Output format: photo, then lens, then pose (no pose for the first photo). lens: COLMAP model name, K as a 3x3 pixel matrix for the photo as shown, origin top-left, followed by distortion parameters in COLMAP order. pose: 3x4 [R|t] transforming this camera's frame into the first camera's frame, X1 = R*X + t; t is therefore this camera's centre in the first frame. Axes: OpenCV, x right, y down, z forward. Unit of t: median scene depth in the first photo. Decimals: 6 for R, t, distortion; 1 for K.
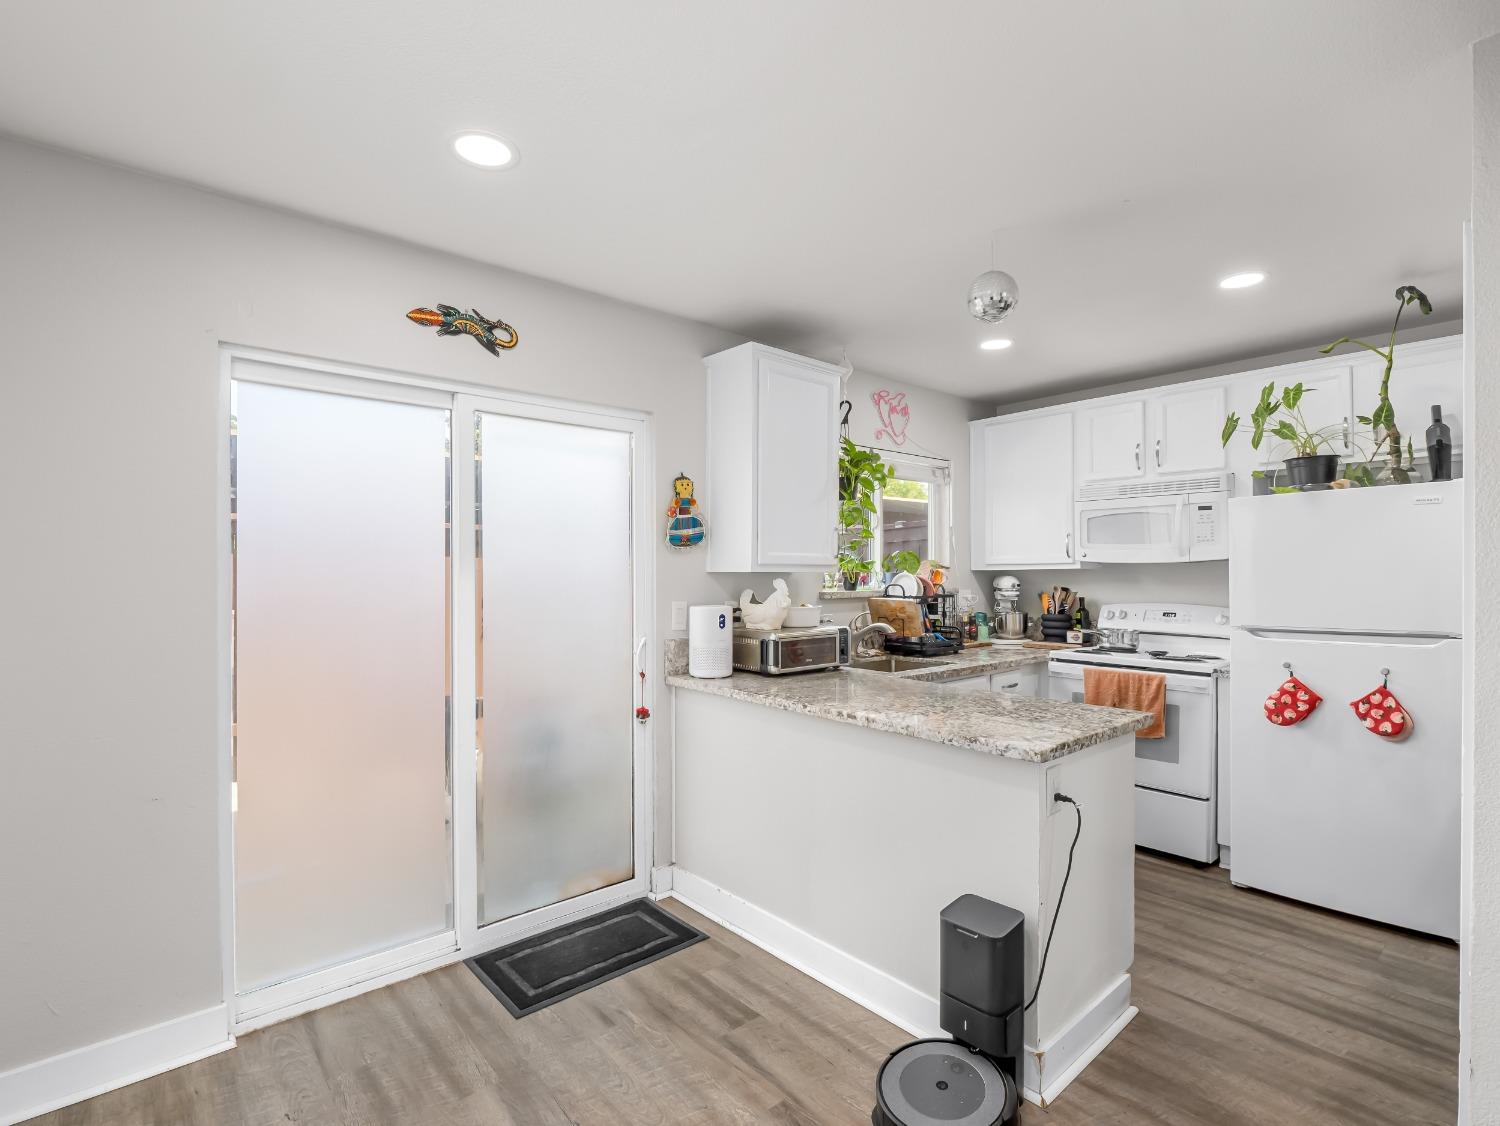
lens RADIAL K [[738.6, 0, 750.0], [0, 738.6, 563.0], [0, 0, 1]] dist [-0.000436, -0.005470]
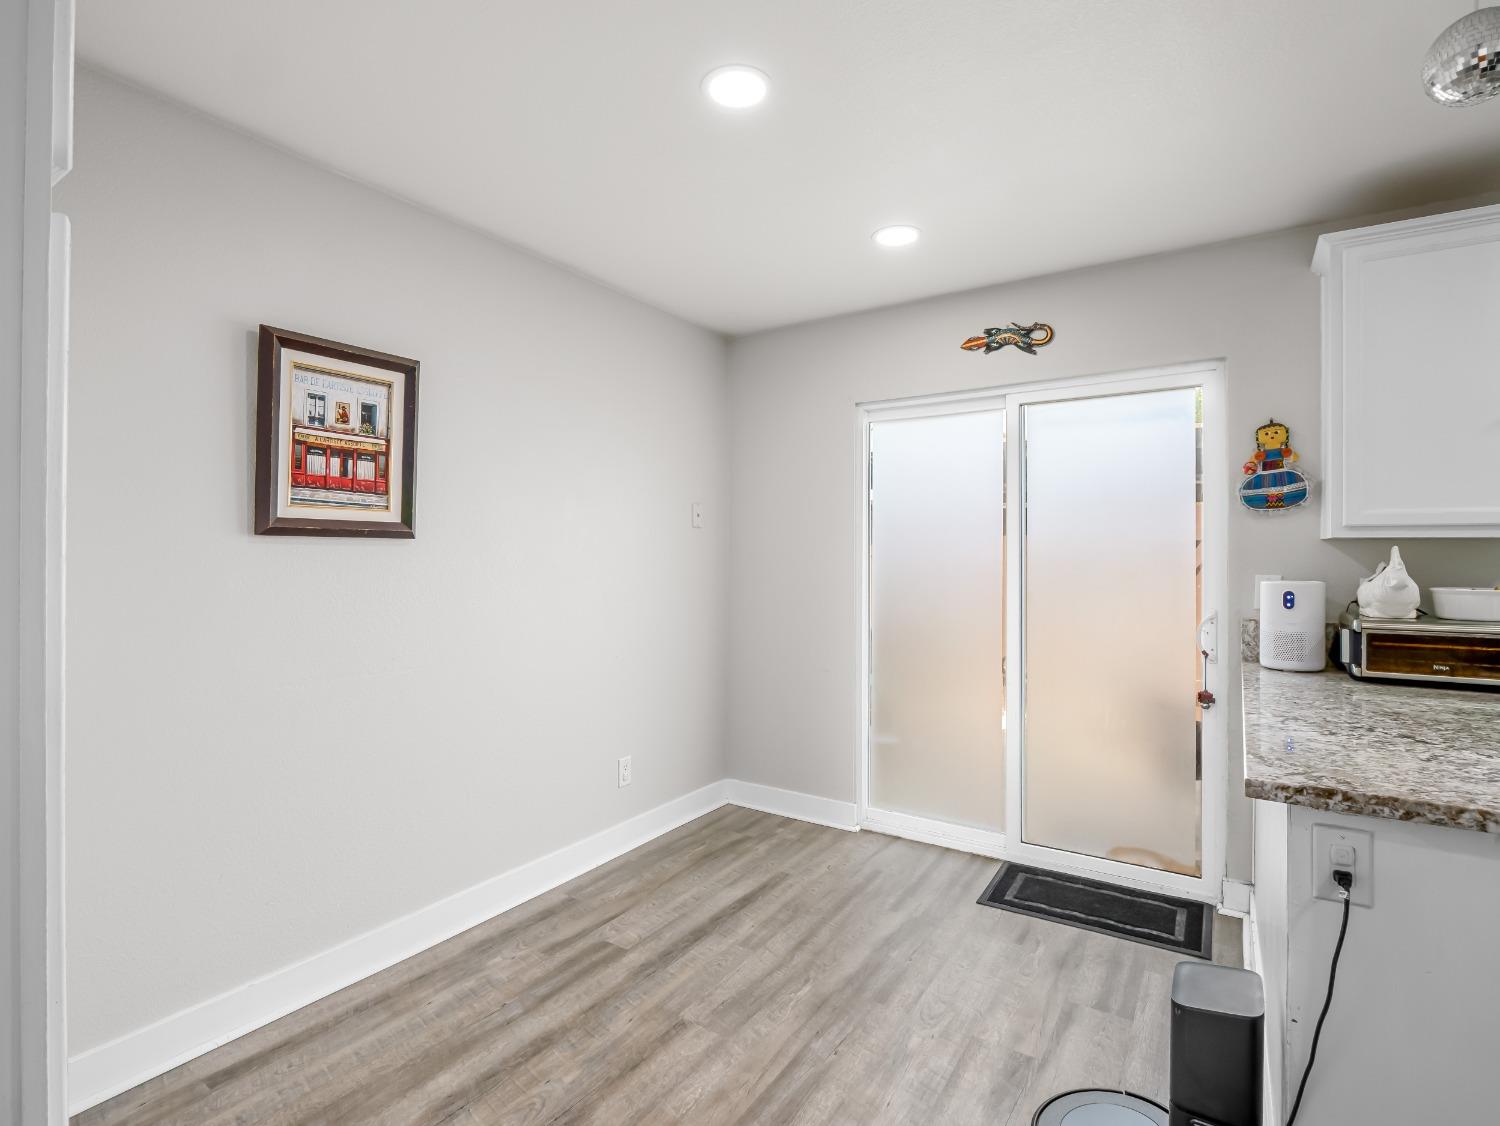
lens RADIAL K [[738.6, 0, 750.0], [0, 738.6, 563.0], [0, 0, 1]] dist [-0.000436, -0.005470]
pose [[0.266983, 0.005088, -0.963688, 0.552574], [0.009617, 0.999922, 0.007943, 0.026435], [0.963653, -0.011388, 0.266913, 0.223499]]
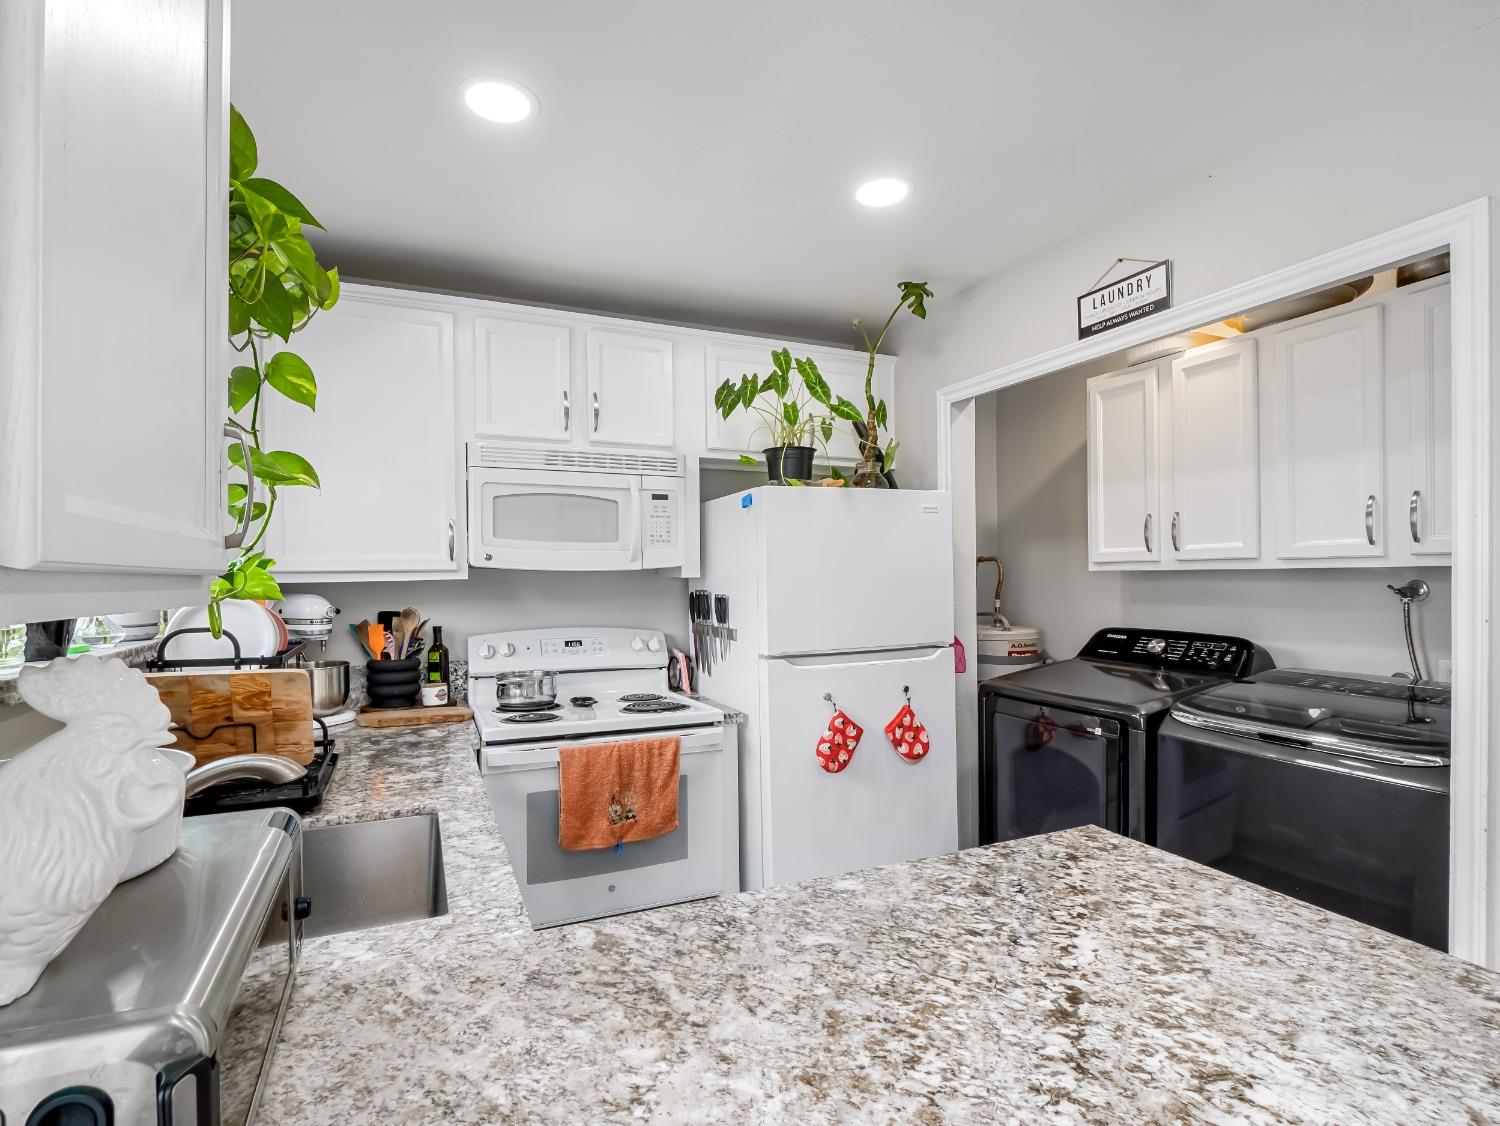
lens RADIAL K [[731.2, 0, 748.0], [0, 731.2, 576.4], [0, 0, 1]] dist [-0.016796, -0.001430]
pose [[0.298434, -0.002284, 0.954428, -0.067241], [-0.004475, 0.999983, 0.003792, 0.002388], [-0.954420, -0.005403, 0.298419, 0.808533]]
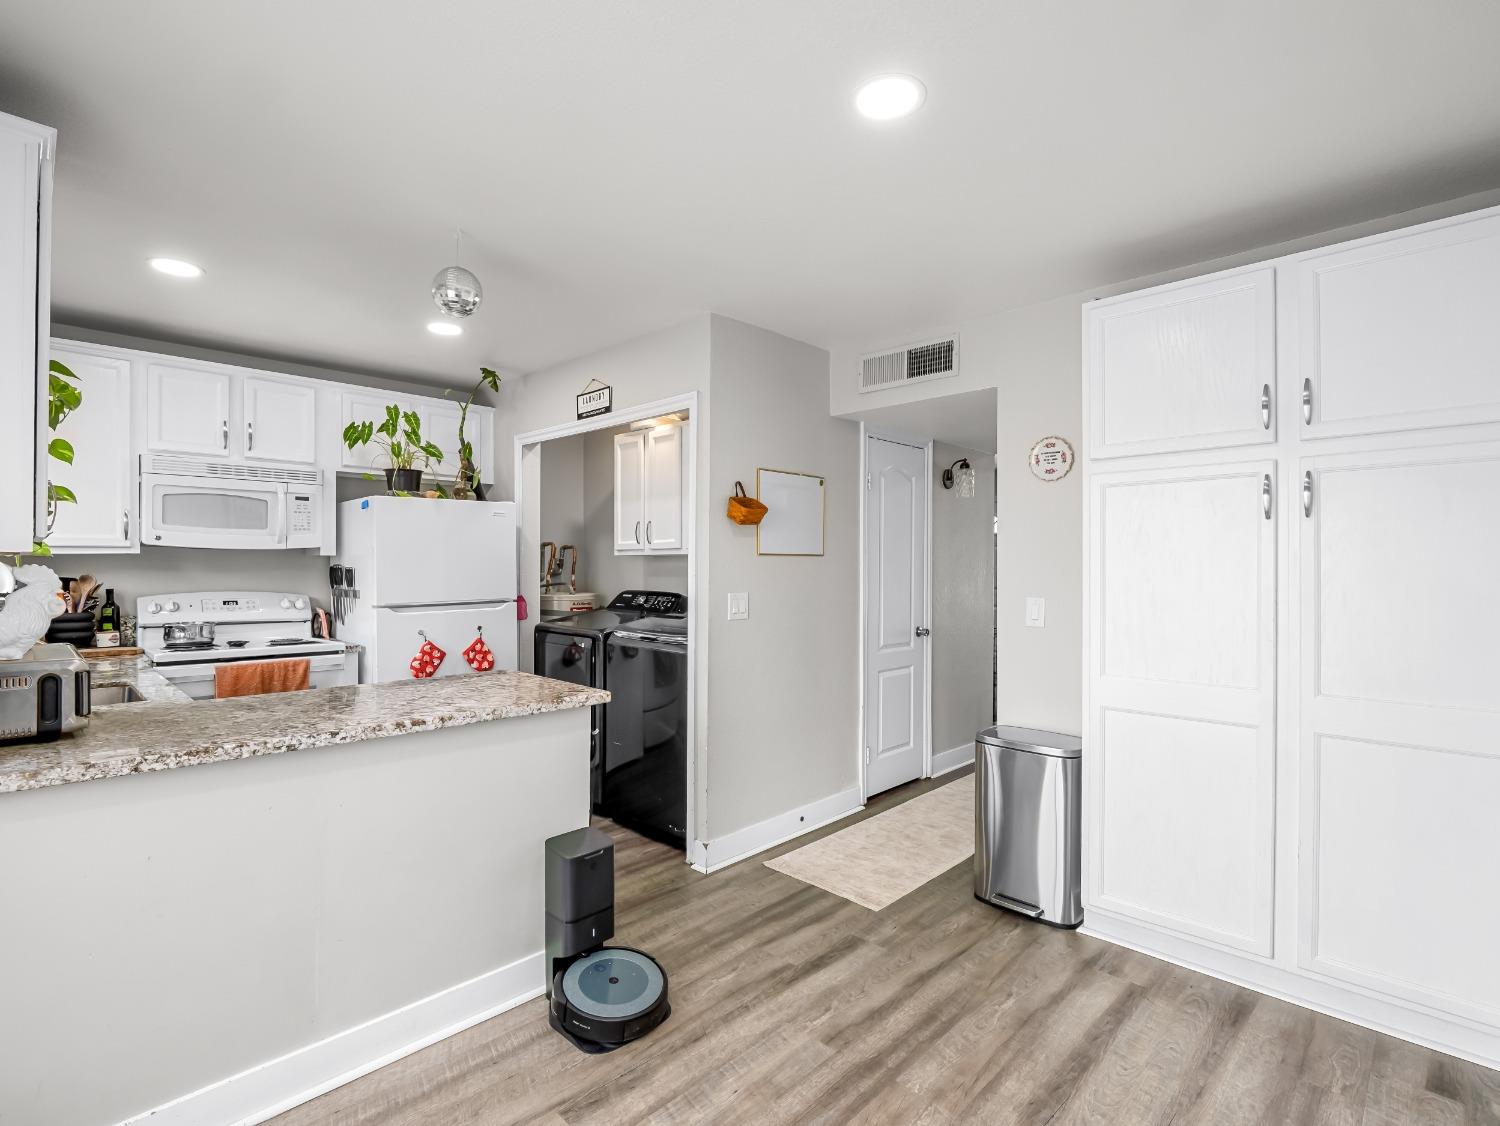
lens RADIAL K [[713.0, 0, 766.8], [0, 713.0, 566.4], [0, 0, 1]] dist [-0.031785, -0.000705]
pose [[-0.096451, -0.000512, 0.995338, -0.524081], [-0.014461, 0.999895, -0.000887, 0.016363], [-0.995233, -0.014479, -0.096448, 0.502305]]
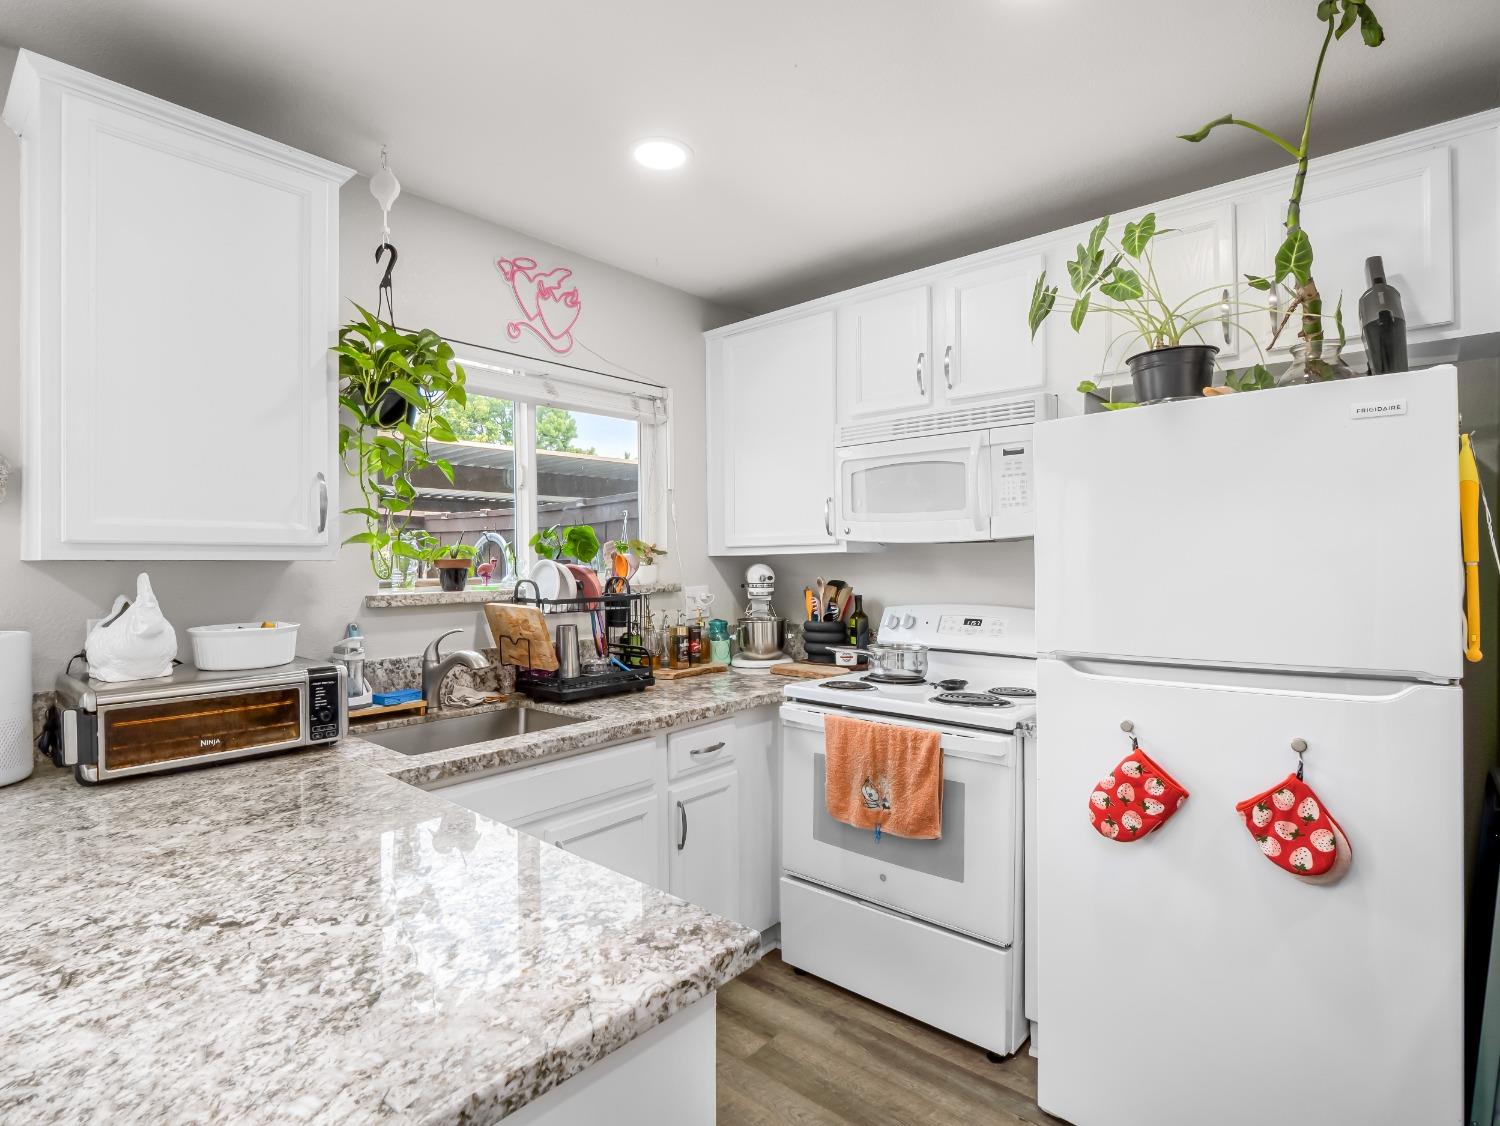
lens RADIAL K [[763.5, 0, 749.7], [0, 763.5, 558.6], [0, 0, 1]] dist [-0.009792, 0.001543]
pose [[0.991278, -0.005608, 0.131667, 0.364923], [0.004441, 0.999948, 0.009149, 0.009152], [-0.131712, -0.008485, 0.991252, 0.464417]]
